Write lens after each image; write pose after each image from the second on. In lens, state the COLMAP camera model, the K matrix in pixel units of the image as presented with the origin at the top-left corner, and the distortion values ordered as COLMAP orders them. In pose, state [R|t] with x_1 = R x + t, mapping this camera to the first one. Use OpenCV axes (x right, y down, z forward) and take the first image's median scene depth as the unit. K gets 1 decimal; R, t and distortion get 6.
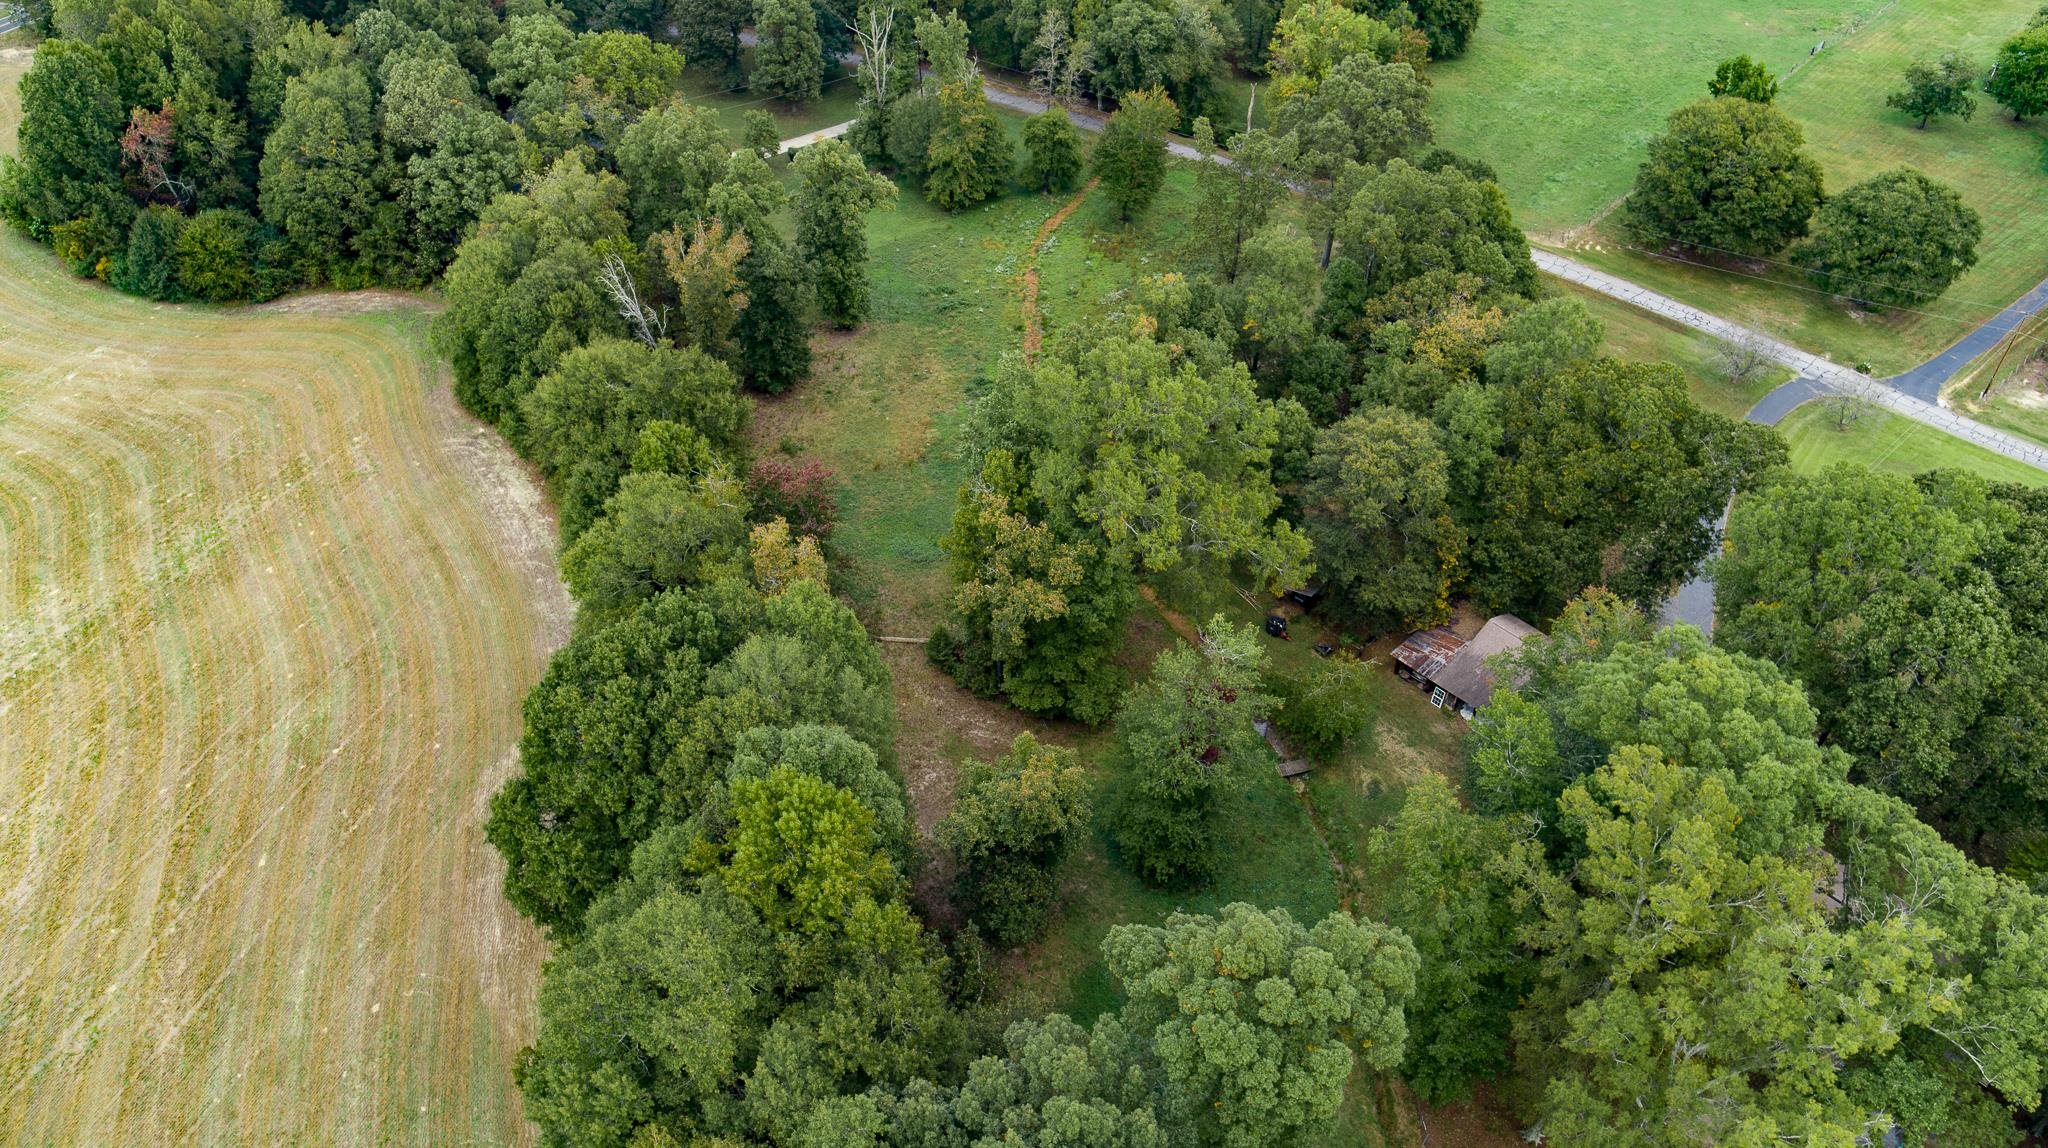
lens RADIAL K [[1412.3, 0, 1027.6], [0, 1412.3, 557.6], [0, 0, 1]] dist [-0.109972, 0.074478]
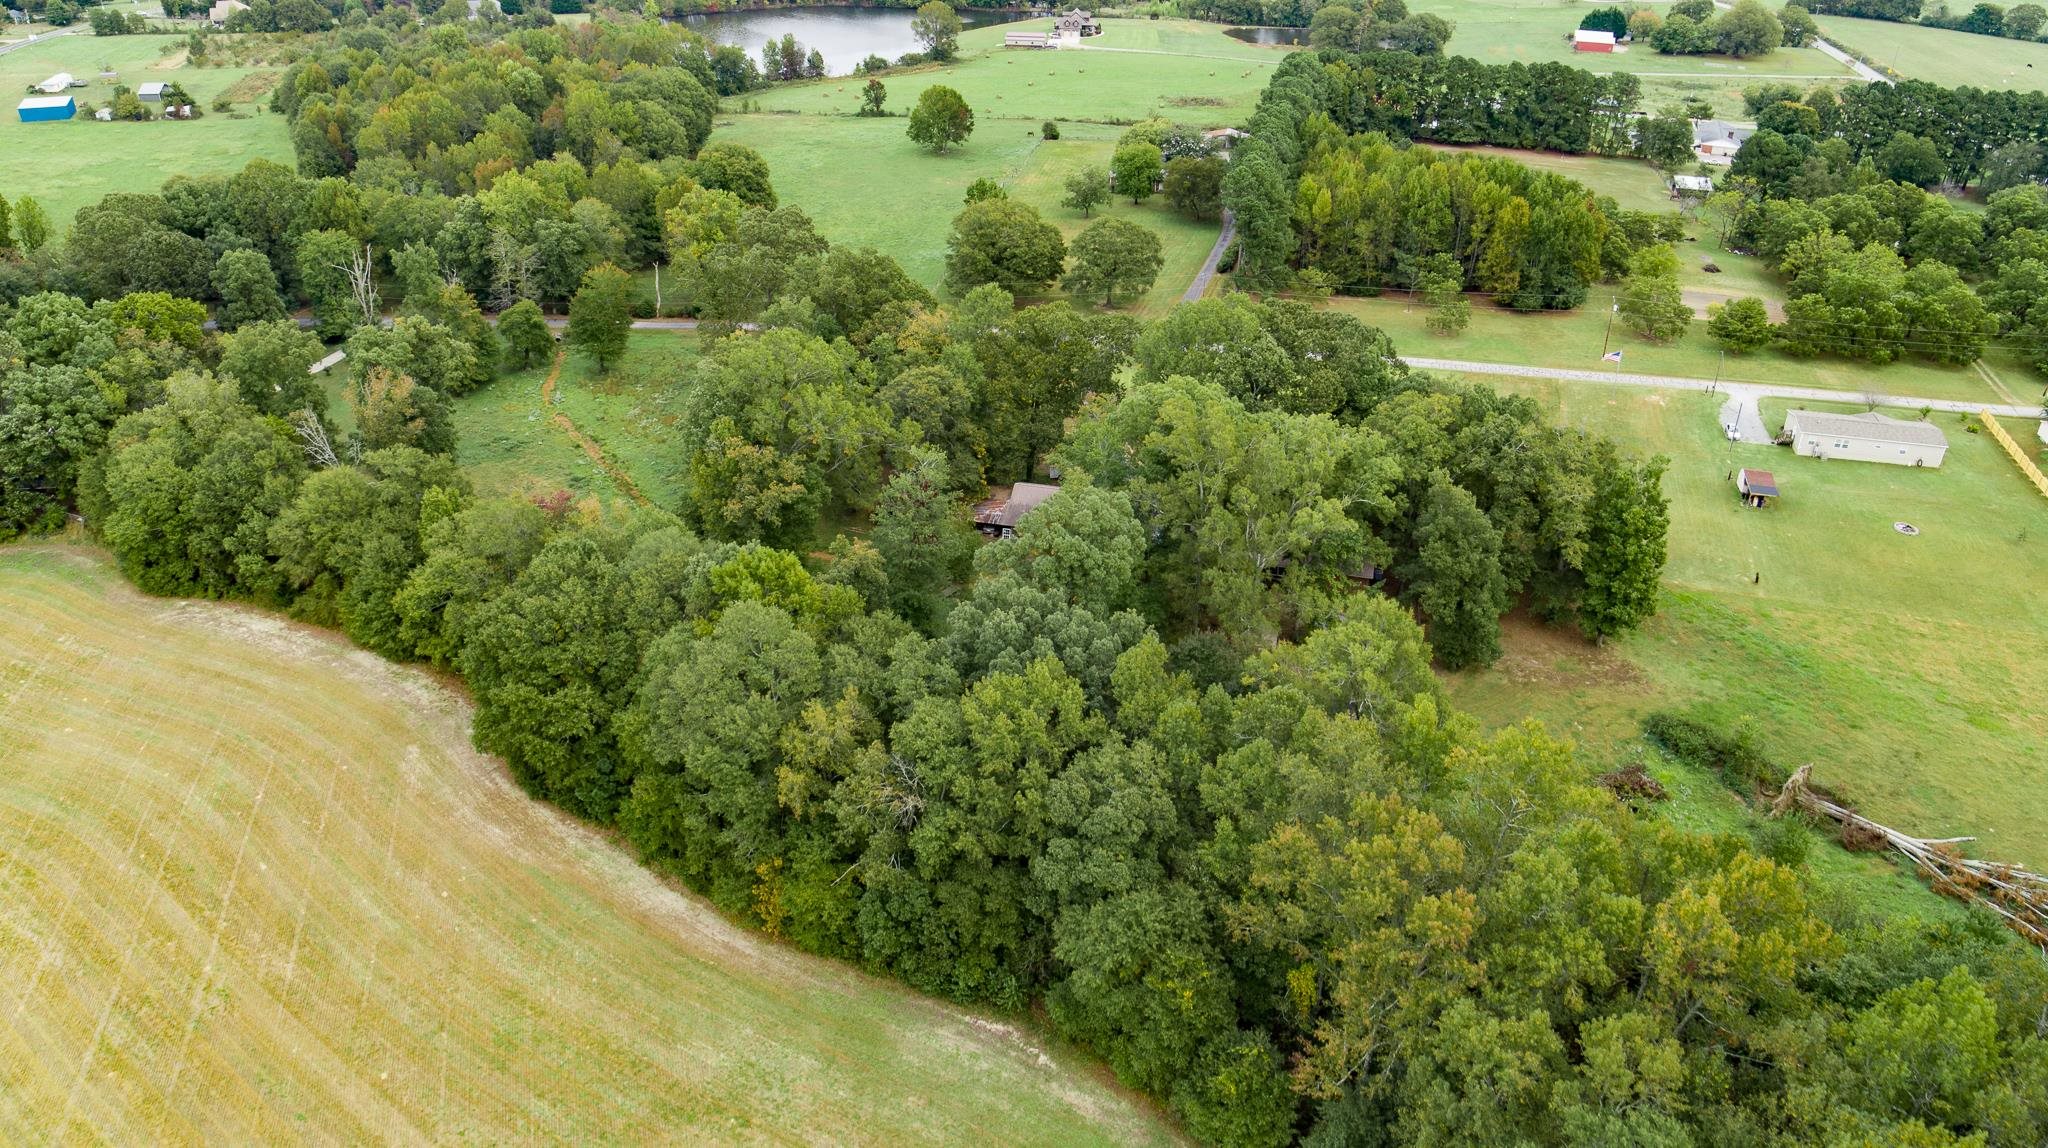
lens RADIAL K [[1412.3, 0, 1027.6], [0, 1412.3, 557.6], [0, 0, 1]] dist [-0.109972, 0.074478]
pose [[0.822181, -0.261094, 0.505815, -0.345150], [0.357836, 0.928136, -0.102557, 0.210152], [-0.442688, 0.265319, 0.856524, -0.236190]]
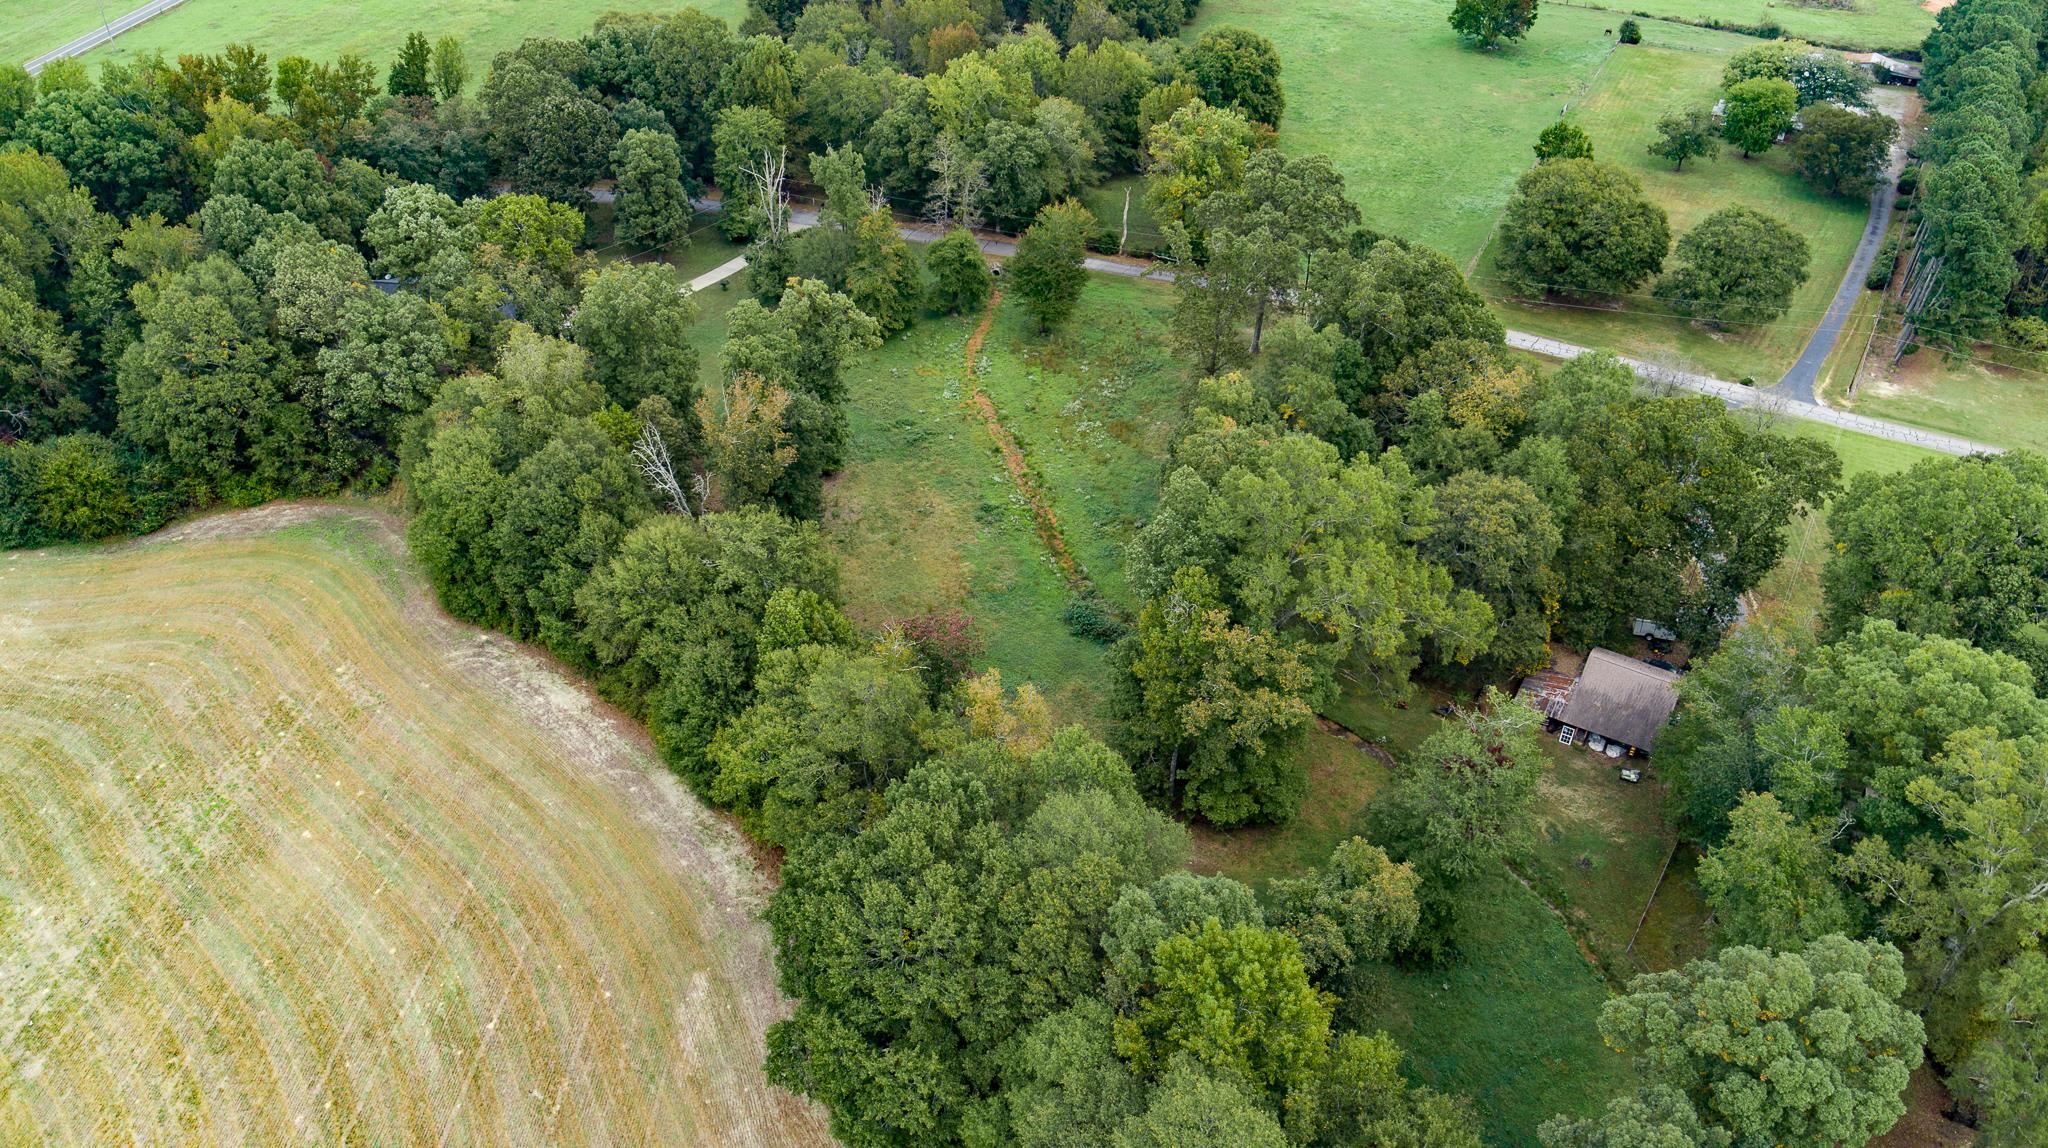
lens RADIAL K [[1412.3, 0, 1027.6], [0, 1412.3, 557.6], [0, 0, 1]] dist [-0.109972, 0.074478]
pose [[0.961786, -0.150227, 0.228909, -0.229256], [0.167977, 0.983962, -0.060025, -0.026876], [-0.216220, 0.096183, 0.971596, 0.044012]]
